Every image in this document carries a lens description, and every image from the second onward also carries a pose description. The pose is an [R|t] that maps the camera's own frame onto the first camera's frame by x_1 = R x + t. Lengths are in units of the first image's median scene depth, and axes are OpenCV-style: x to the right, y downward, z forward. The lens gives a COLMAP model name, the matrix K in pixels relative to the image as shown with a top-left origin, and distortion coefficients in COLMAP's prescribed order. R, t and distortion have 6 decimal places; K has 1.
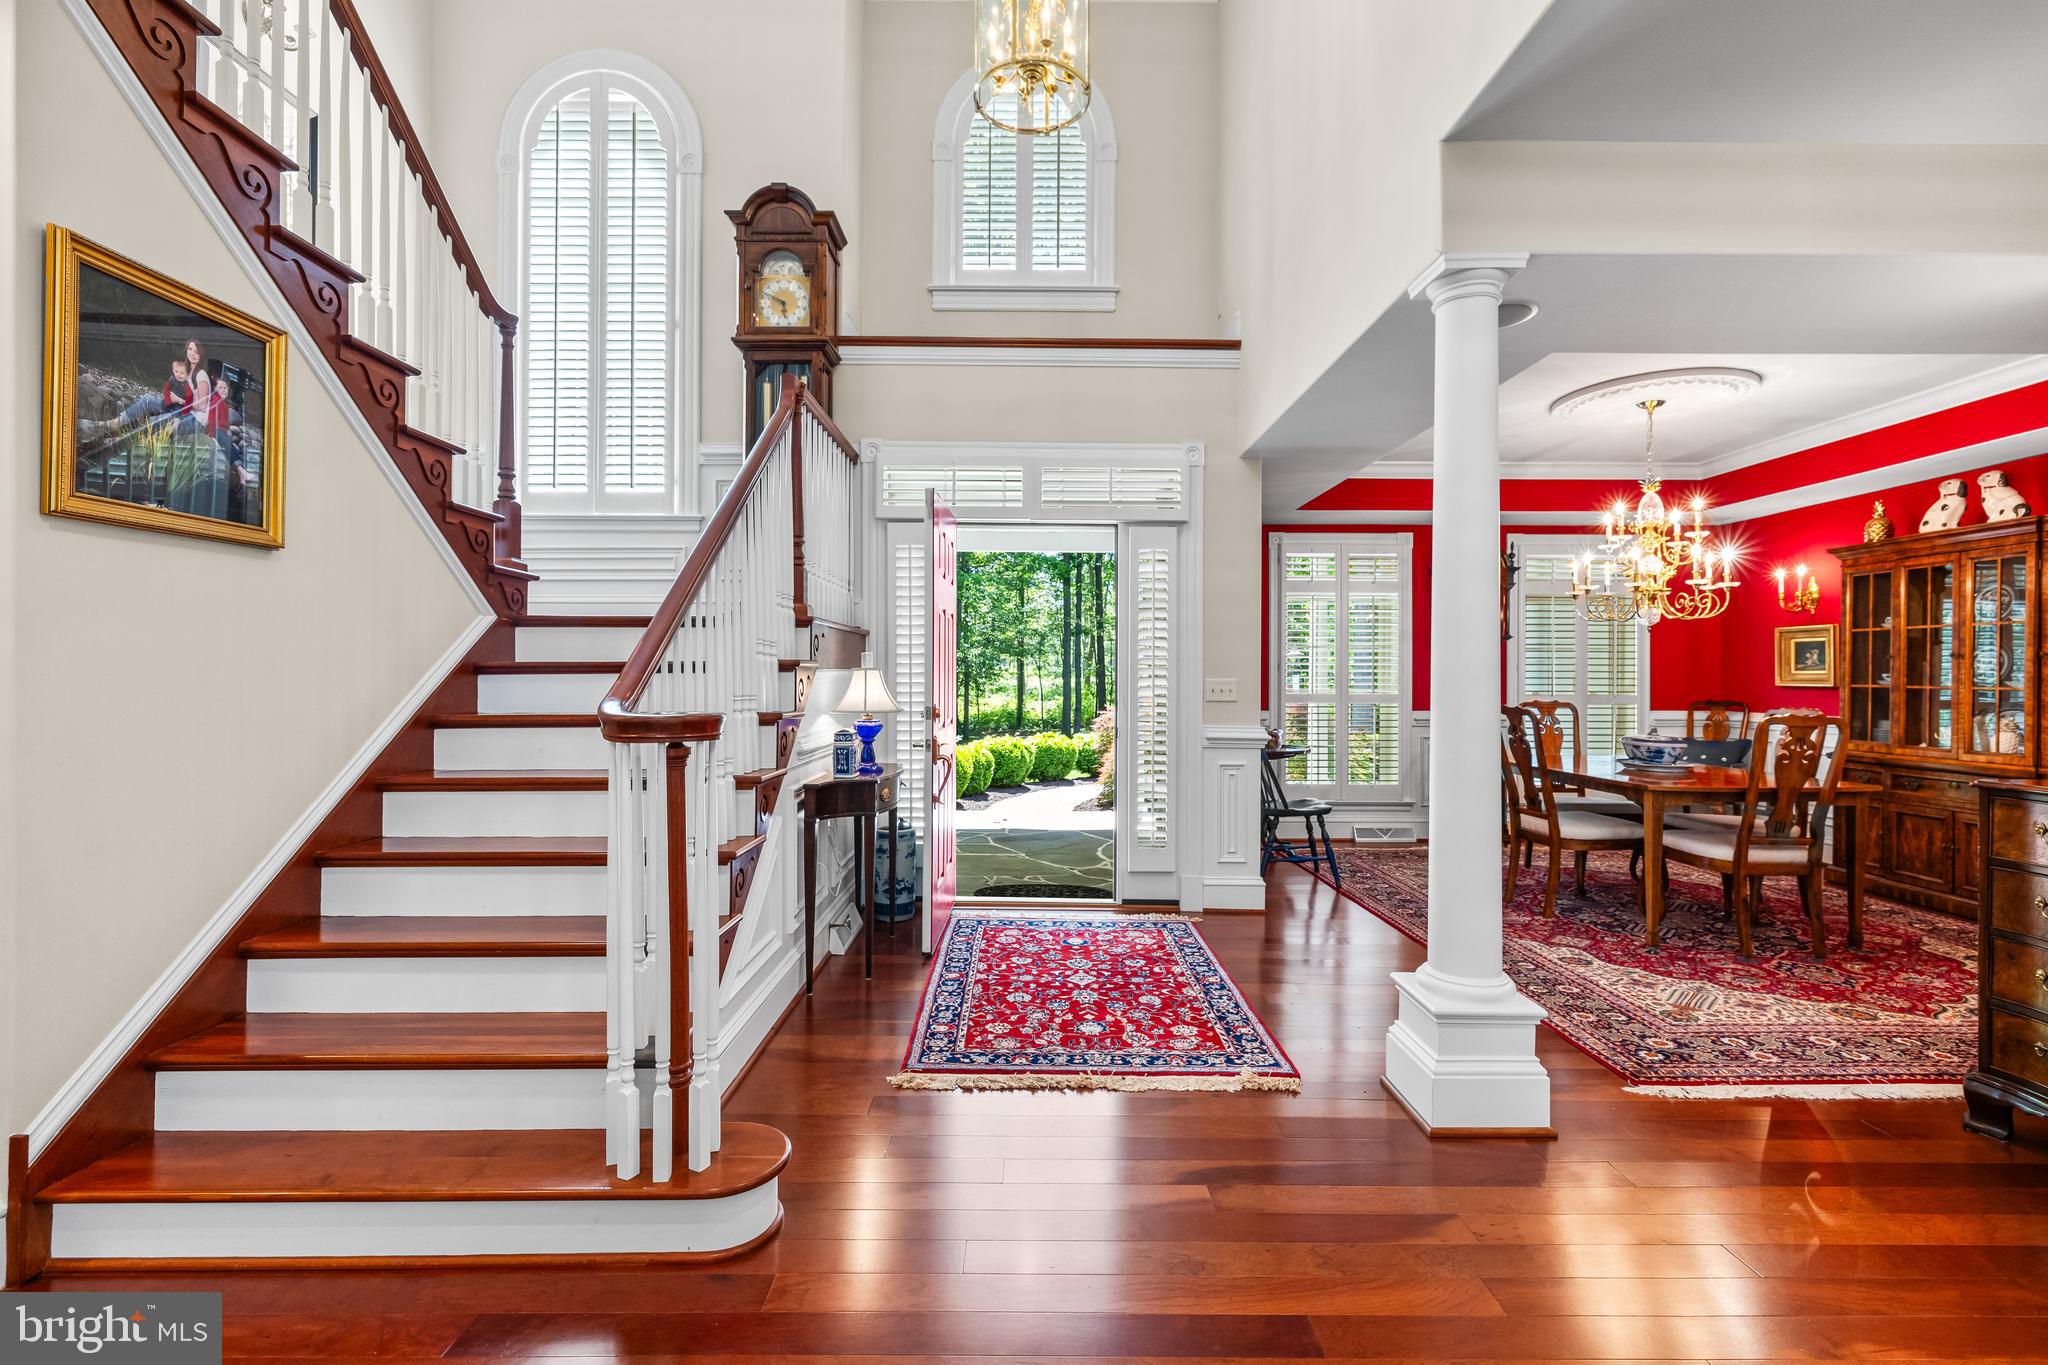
lens RADIAL K [[929.1, 0, 1026.8], [0, 929.1, 674.7], [0, 0, 1]] dist [-0.002420, 0.000150]
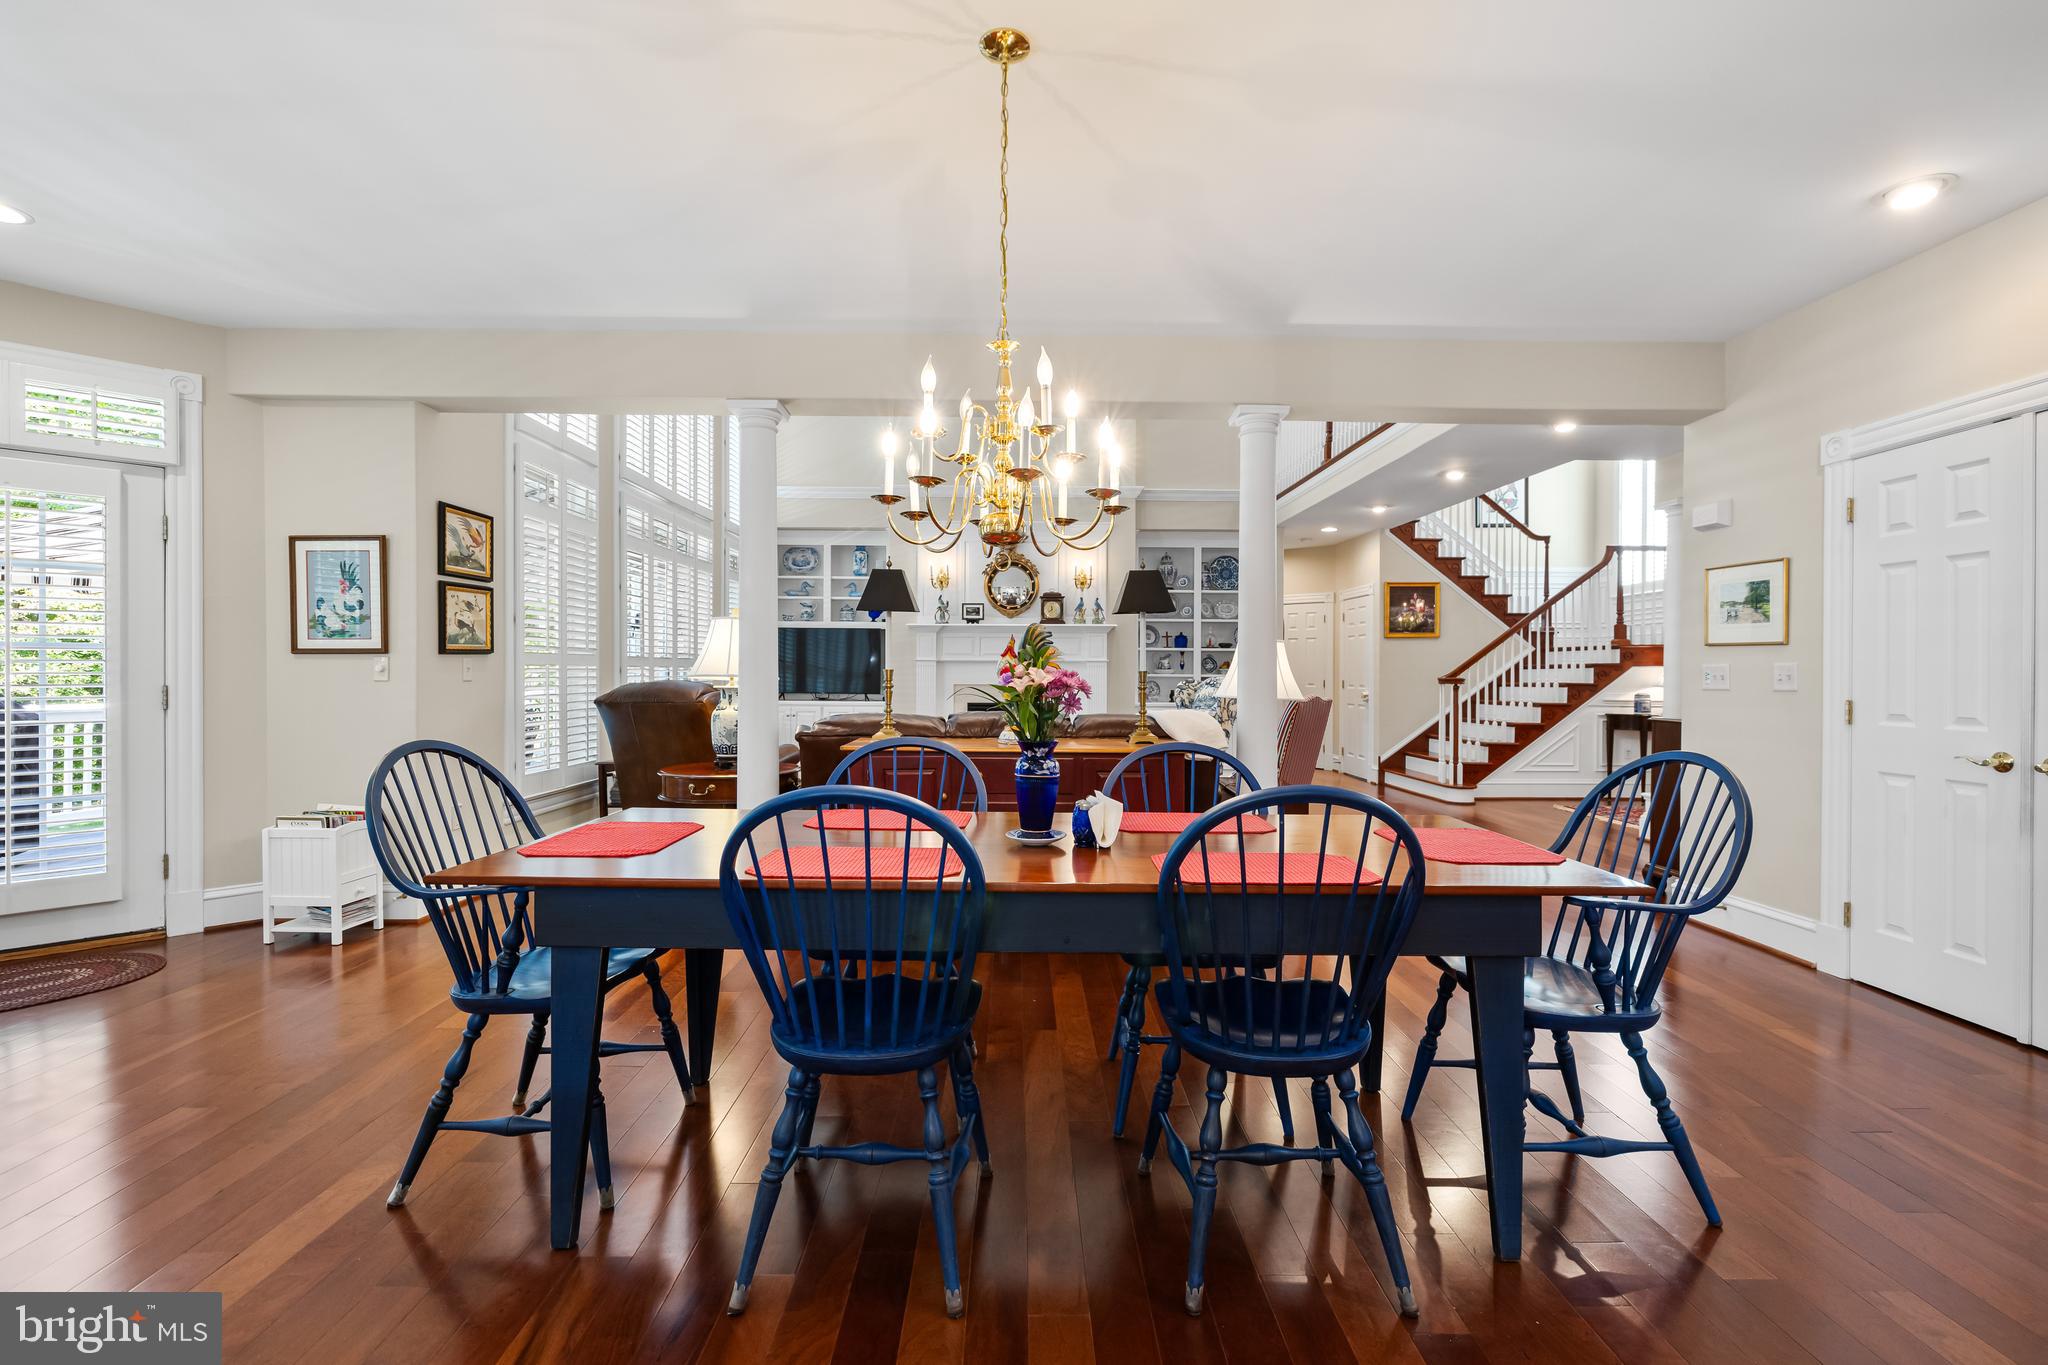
lens RADIAL K [[906.5, 0, 1025.5], [0, 906.5, 675.5], [0, 0, 1]] dist [-0.002177, -0.000091]
pose [[0.010031, 0.000246, -0.999950, 2.319380], [-0.001303, 0.999999, 0.000233, 0.020672], [0.999949, 0.001301, 0.010031, -0.615212]]
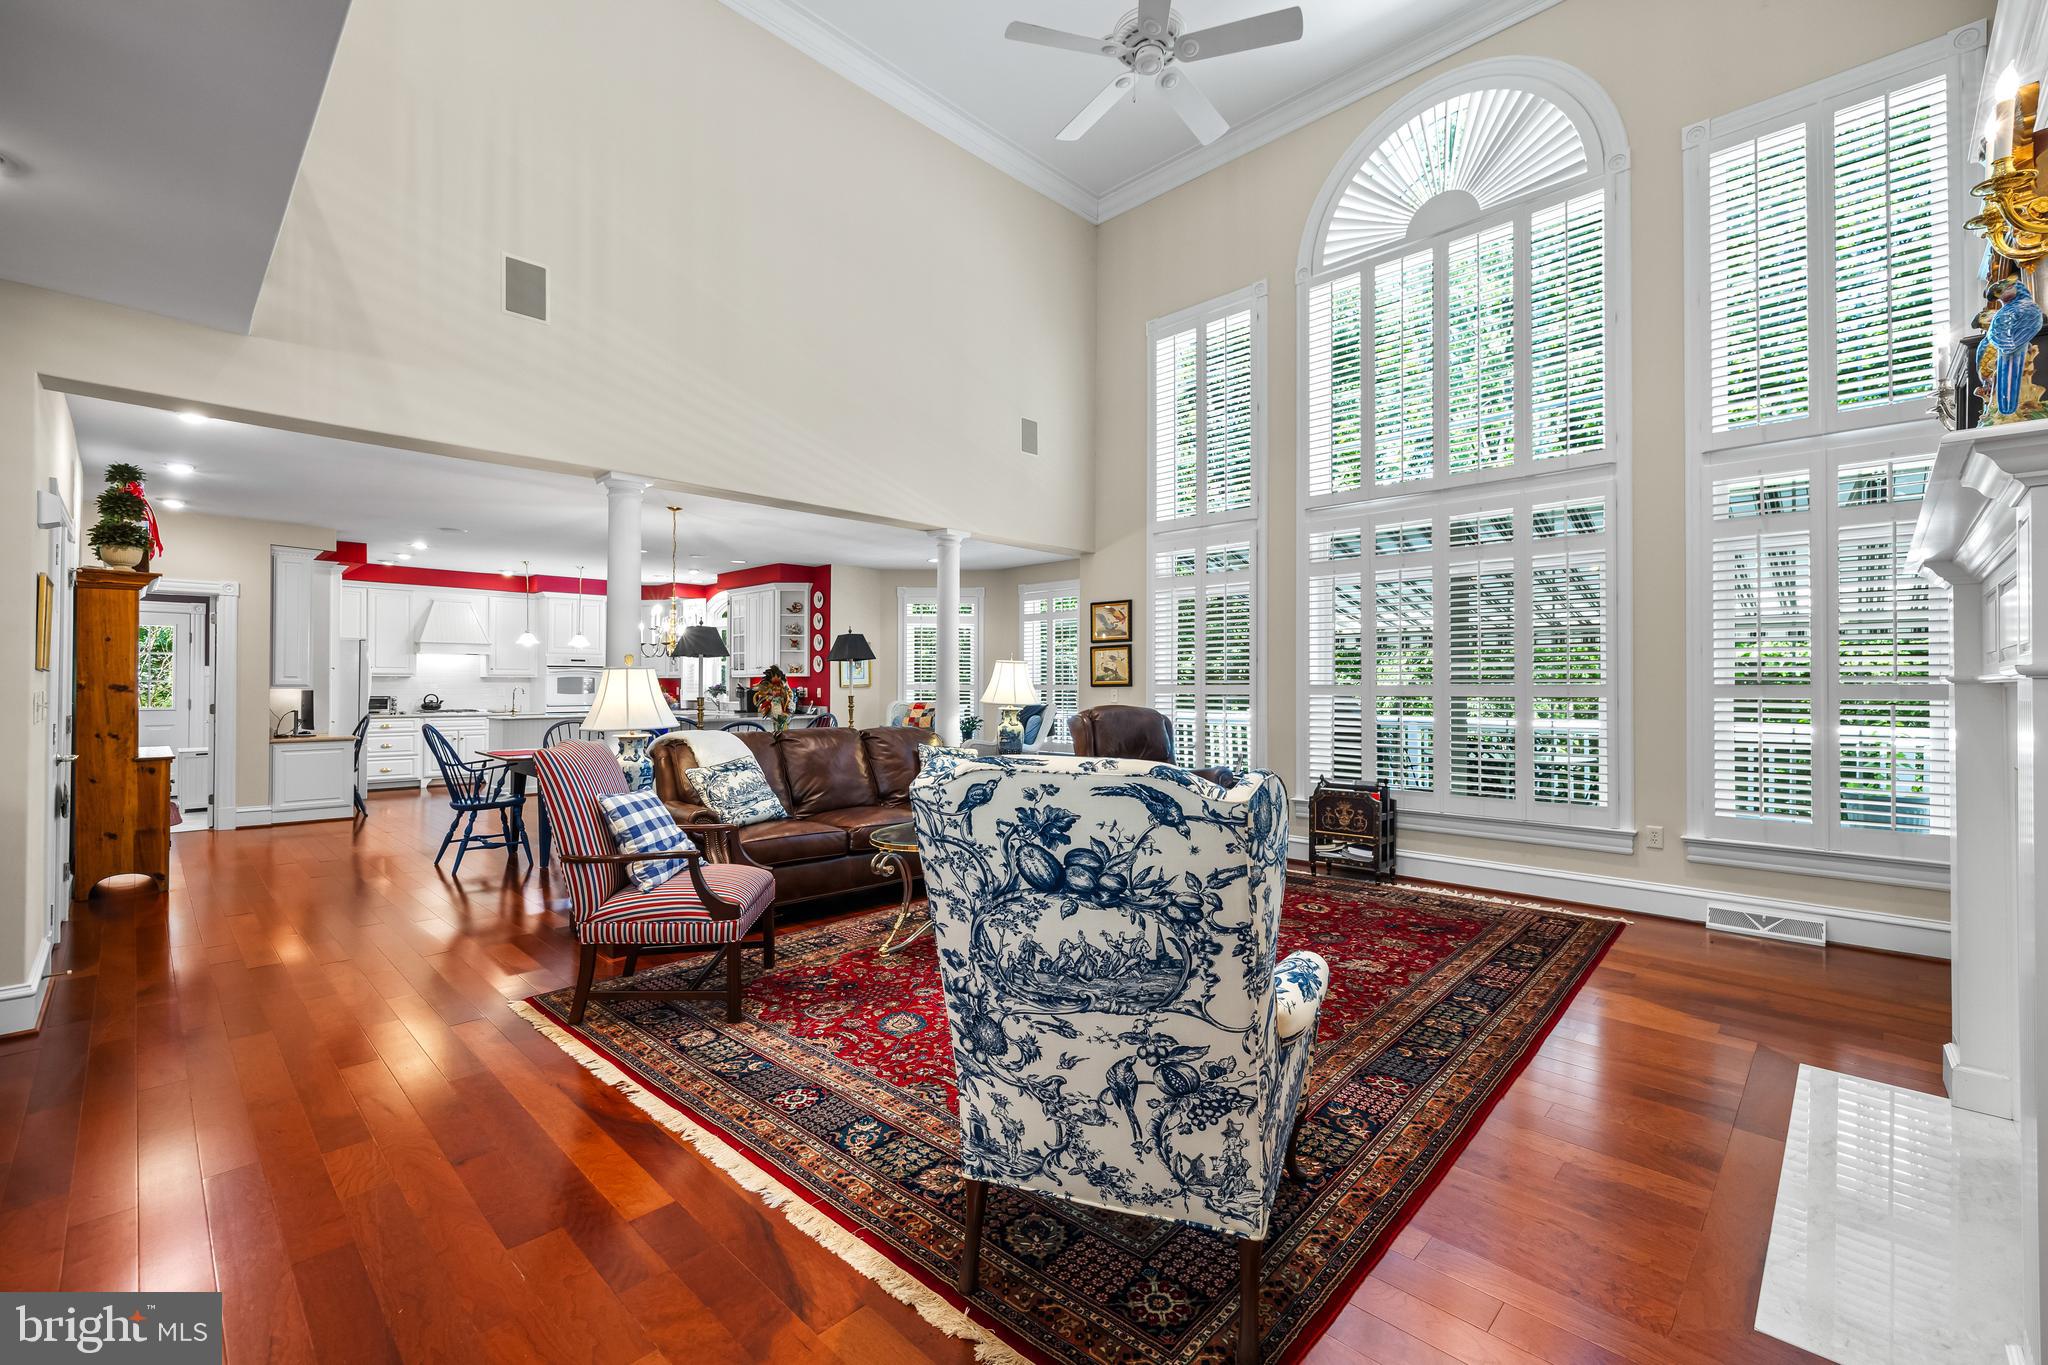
lens RADIAL K [[863.5, 0, 1028.2], [0, 863.5, 676.1], [0, 0, 1]] dist [0.002008, 0.000300]
pose [[-0.719484, 0.001595, 0.694507, -0.510571], [-0.007678, 0.999918, -0.010251, -0.014019], [-0.694467, -0.012708, -0.719413, 0.312445]]
